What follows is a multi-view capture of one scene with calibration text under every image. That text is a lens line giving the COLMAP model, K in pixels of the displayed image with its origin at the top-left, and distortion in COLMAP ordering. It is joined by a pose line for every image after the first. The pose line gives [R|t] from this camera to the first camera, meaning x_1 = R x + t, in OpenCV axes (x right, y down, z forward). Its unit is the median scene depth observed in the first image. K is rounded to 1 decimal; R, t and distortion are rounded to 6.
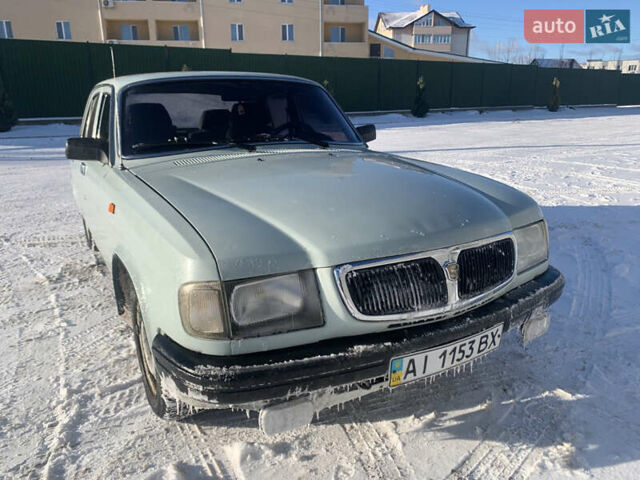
lens RADIAL K [[480.7, 0, 318.4], [0, 480.7, 239.5], [0, 0, 1]] dist [0.027754, -0.022275]
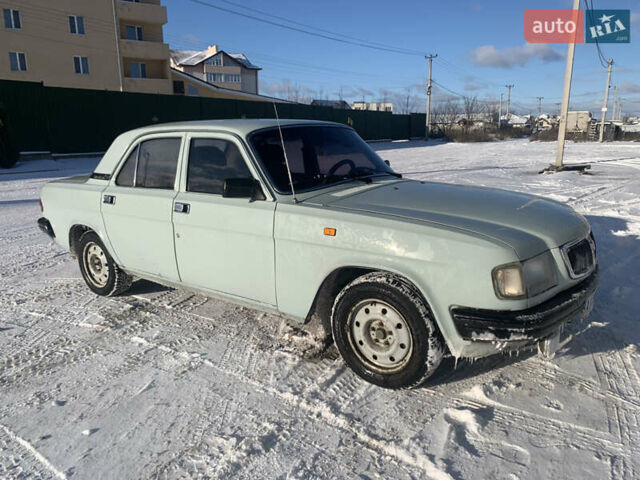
lens RADIAL K [[480.7, 0, 321.3], [0, 480.7, 240.6], [0, 0, 1]] dist [0.027754, -0.022275]
pose [[0.911837, -0.092364, 0.400027, -1.048521], [0.118861, 0.992027, -0.041883, 0.007272], [-0.392969, 0.085738, 0.915546, -0.137699]]
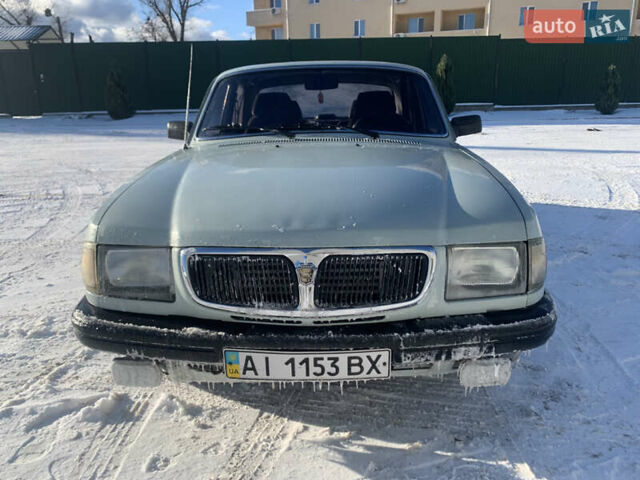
lens RADIAL K [[480.7, 0, 320.3], [0, 480.7, 236.8], [0, 0, 1]] dist [0.027754, -0.022275]
pose [[0.855548, 0.144600, -0.497120, 0.625264], [-0.137529, 0.989182, 0.051041, -0.047572], [0.499122, 0.024700, 0.866180, 0.185503]]
